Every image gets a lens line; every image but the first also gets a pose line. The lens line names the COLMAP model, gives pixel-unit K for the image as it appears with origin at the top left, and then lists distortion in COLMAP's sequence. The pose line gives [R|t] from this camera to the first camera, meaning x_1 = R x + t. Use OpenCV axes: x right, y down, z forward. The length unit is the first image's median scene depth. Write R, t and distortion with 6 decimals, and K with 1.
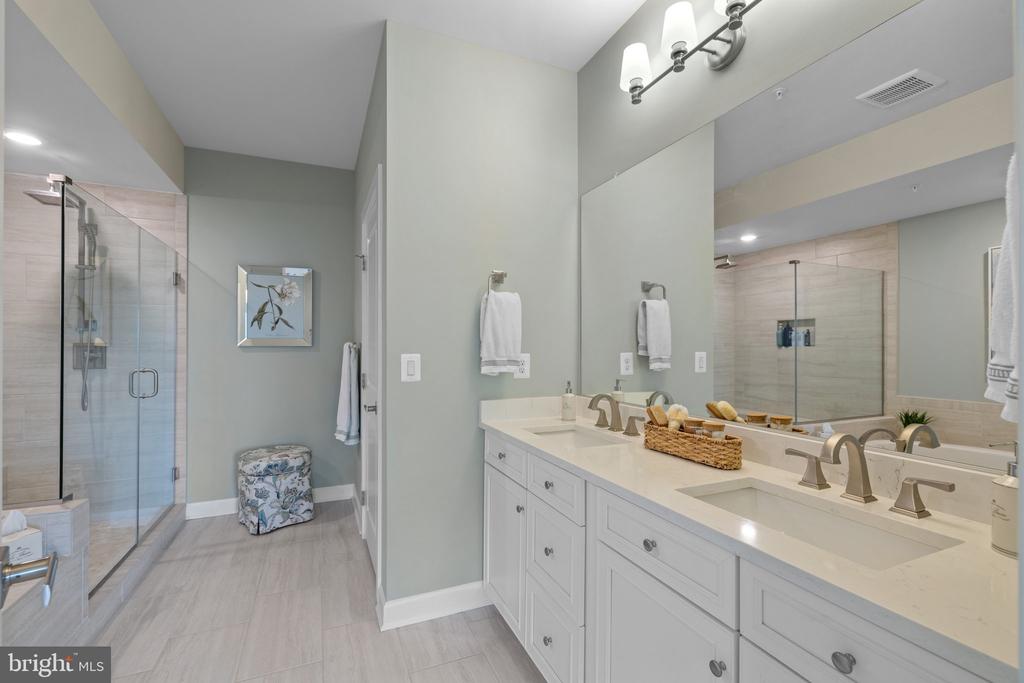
lens RADIAL K [[435.0, 0, 512.8], [0, 435.0, 345.3], [0, 0, 1]] dist [0.003462, 0.000103]
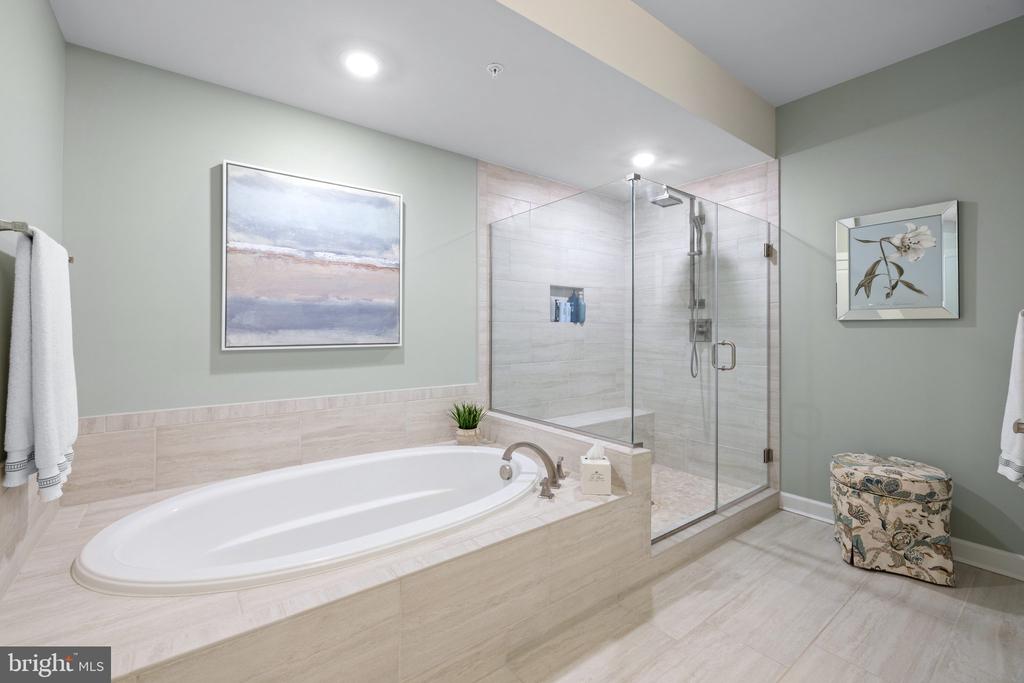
lens RADIAL K [[435.0, 0, 499.0], [0, 435.0, 326.4], [0, 0, 1]] dist [0.003462, 0.000103]
pose [[0.214741, -0.010176, -0.976618, 0.031481], [-0.000736, 0.999944, -0.010581, 0.024879], [0.976671, 0.002991, 0.214721, 0.223308]]
